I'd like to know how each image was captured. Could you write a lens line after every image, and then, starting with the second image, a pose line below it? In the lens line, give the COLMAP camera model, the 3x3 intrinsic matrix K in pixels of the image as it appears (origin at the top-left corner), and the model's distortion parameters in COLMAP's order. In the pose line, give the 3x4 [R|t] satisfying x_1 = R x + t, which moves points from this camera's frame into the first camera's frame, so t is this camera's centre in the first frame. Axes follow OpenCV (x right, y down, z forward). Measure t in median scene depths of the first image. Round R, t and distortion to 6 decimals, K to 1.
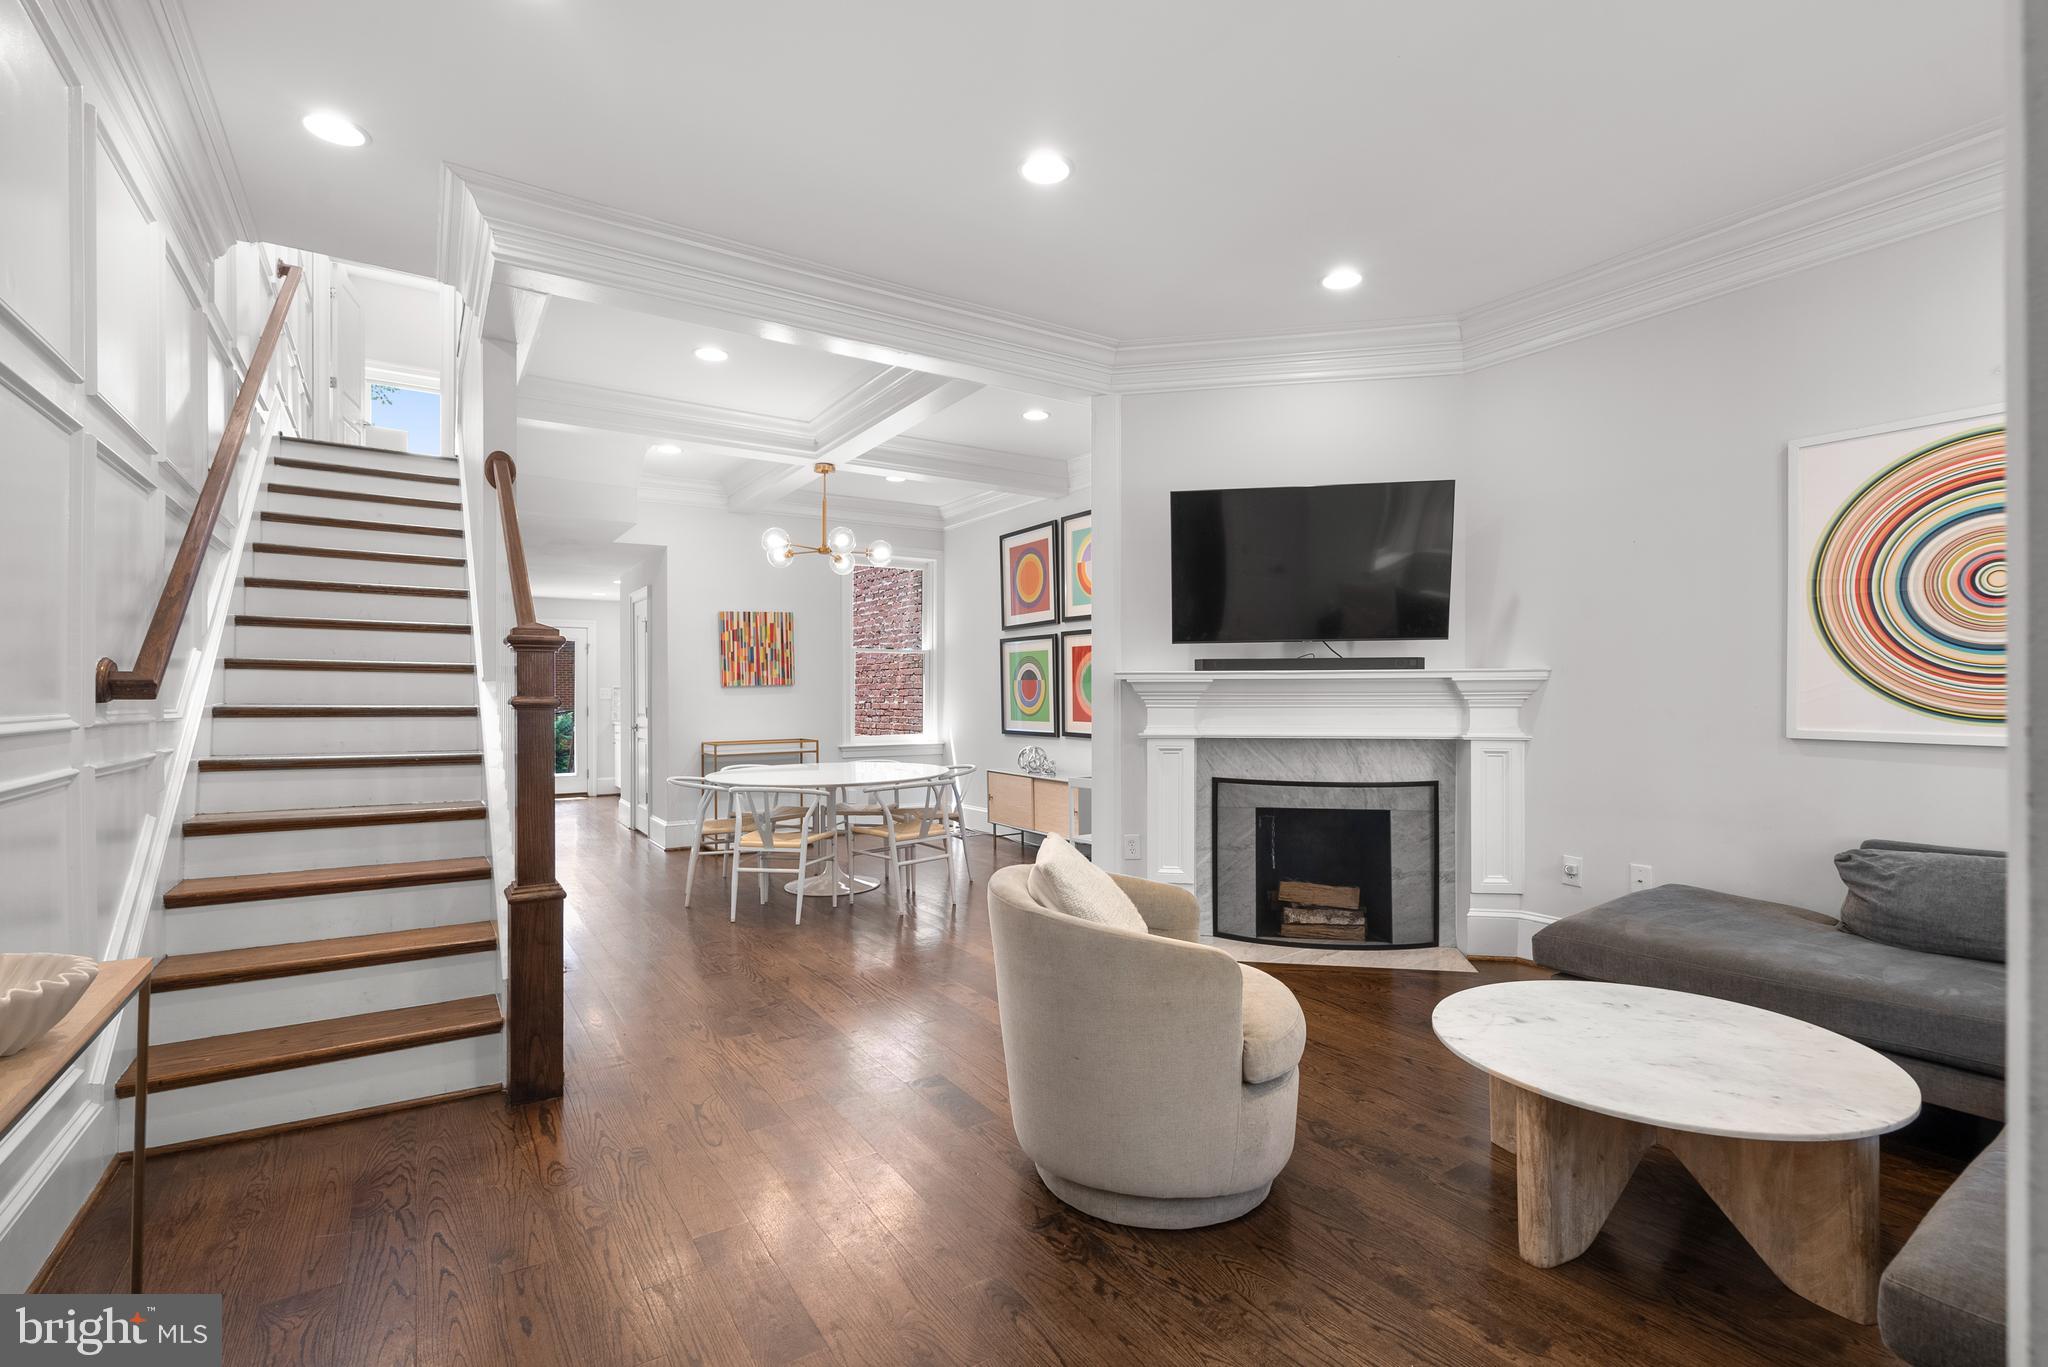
lens RADIAL K [[935.4, 0, 1032.7], [0, 935.4, 685.6], [0, 0, 1]] dist [-0.000366, 0.000644]
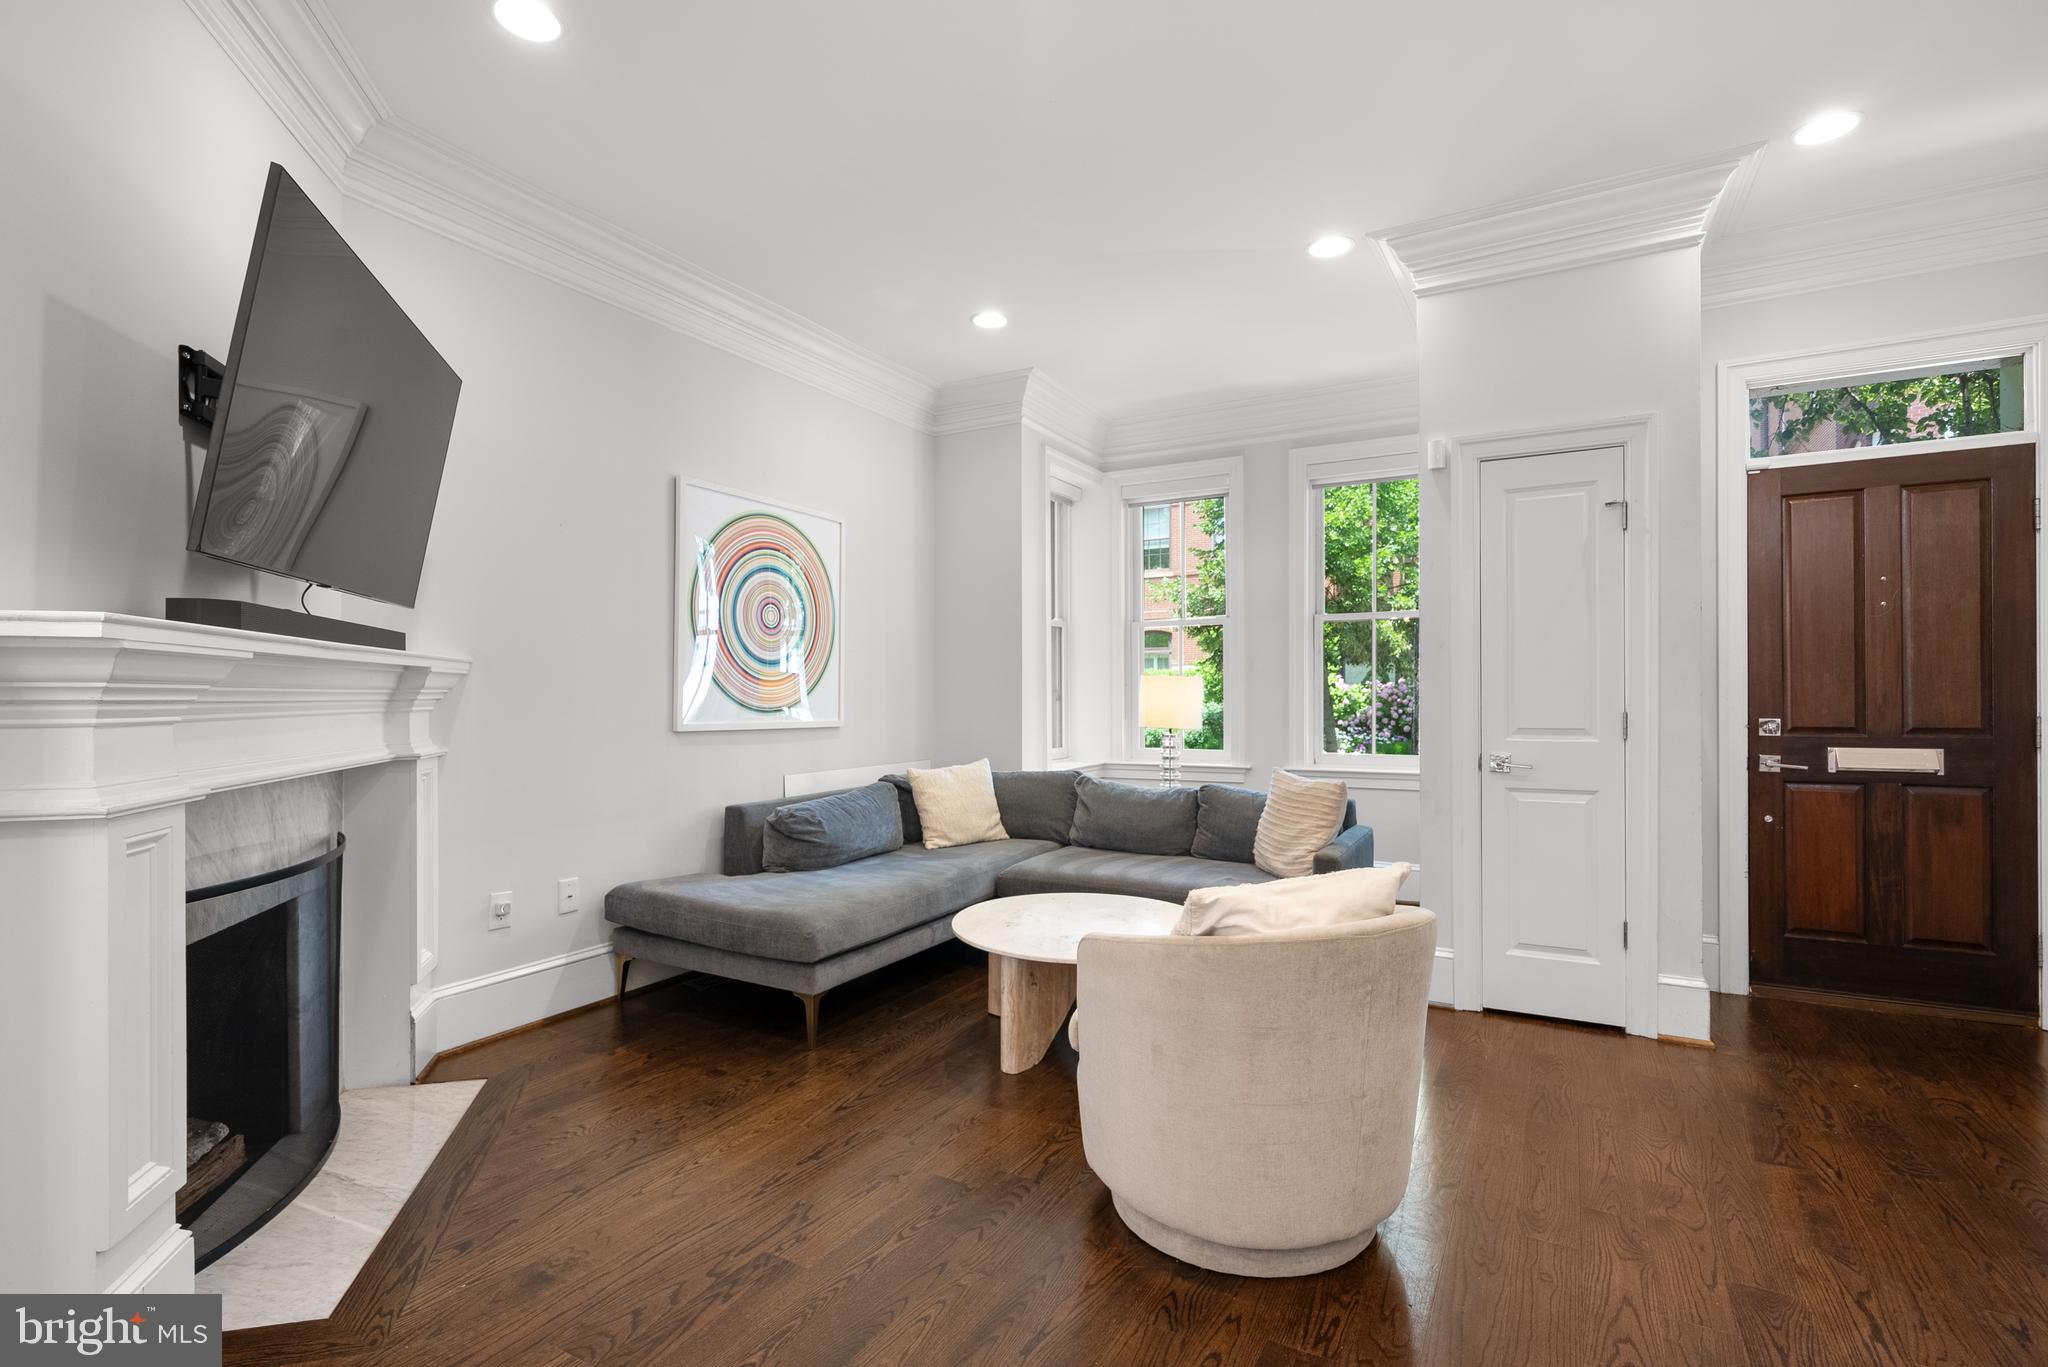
lens RADIAL K [[935.4, 0, 1031.2], [0, 935.4, 685.1], [0, 0, 1]] dist [-0.000366, 0.000644]
pose [[-0.472855, 0.004261, 0.881130, -0.317342], [-0.006722, 0.999942, -0.008443, 0.005975], [-0.881115, -0.009915, -0.472798, 0.872240]]
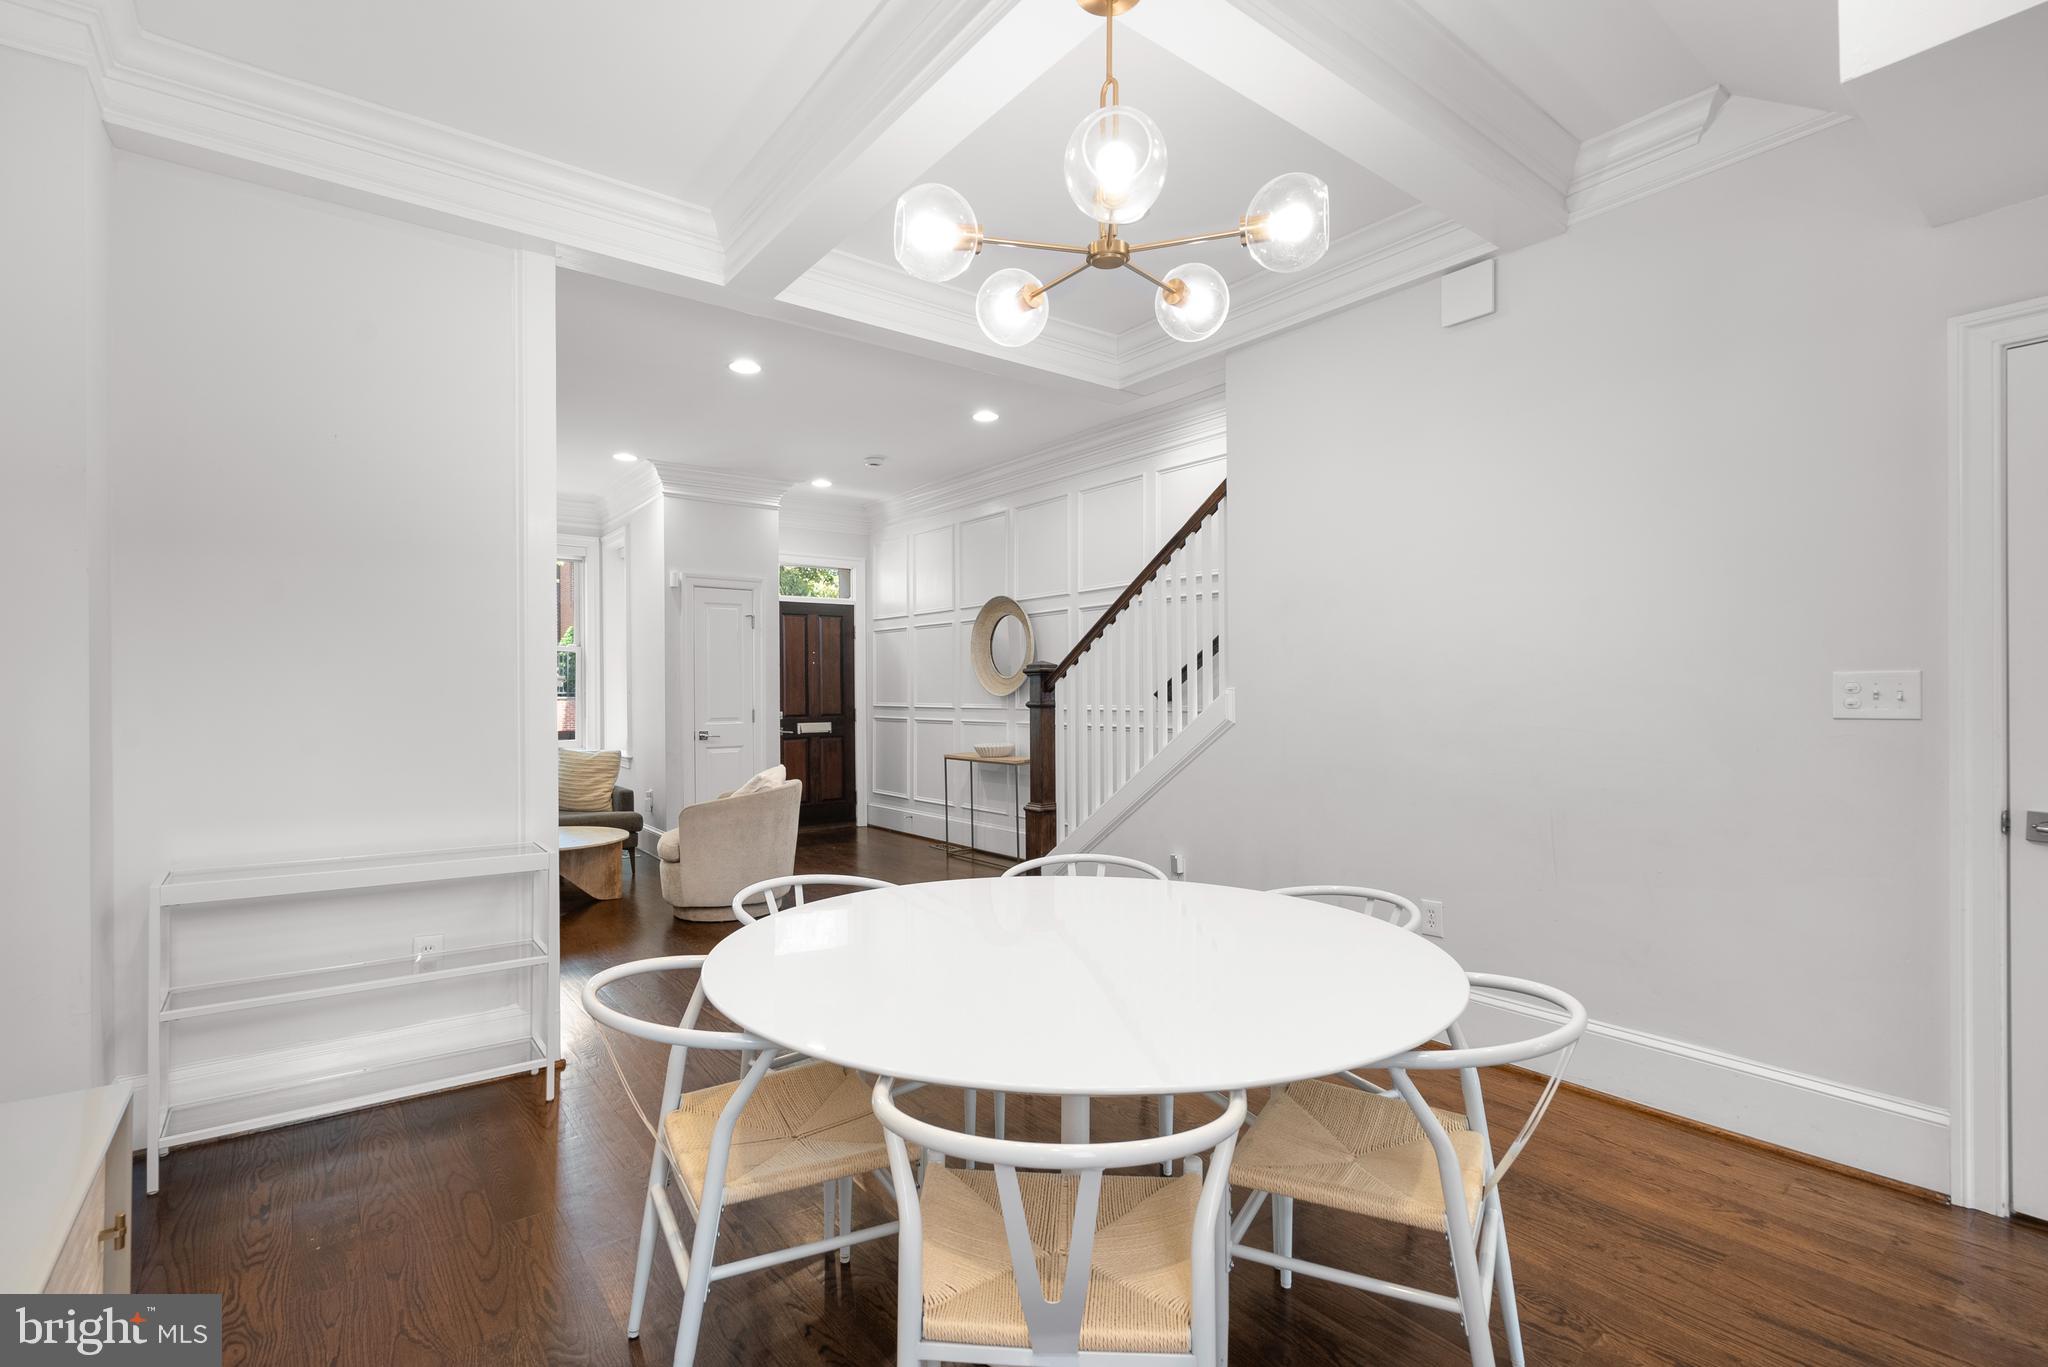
lens RADIAL K [[935.4, 0, 1024.7], [0, 935.4, 688.3], [0, 0, 1]] dist [-0.000366, 0.000644]
pose [[-0.997056, 0.001455, -0.076665, -0.244698], [0.002647, 0.999877, -0.015451, 0.007543], [0.076634, -0.015608, -0.996937, 1.790981]]
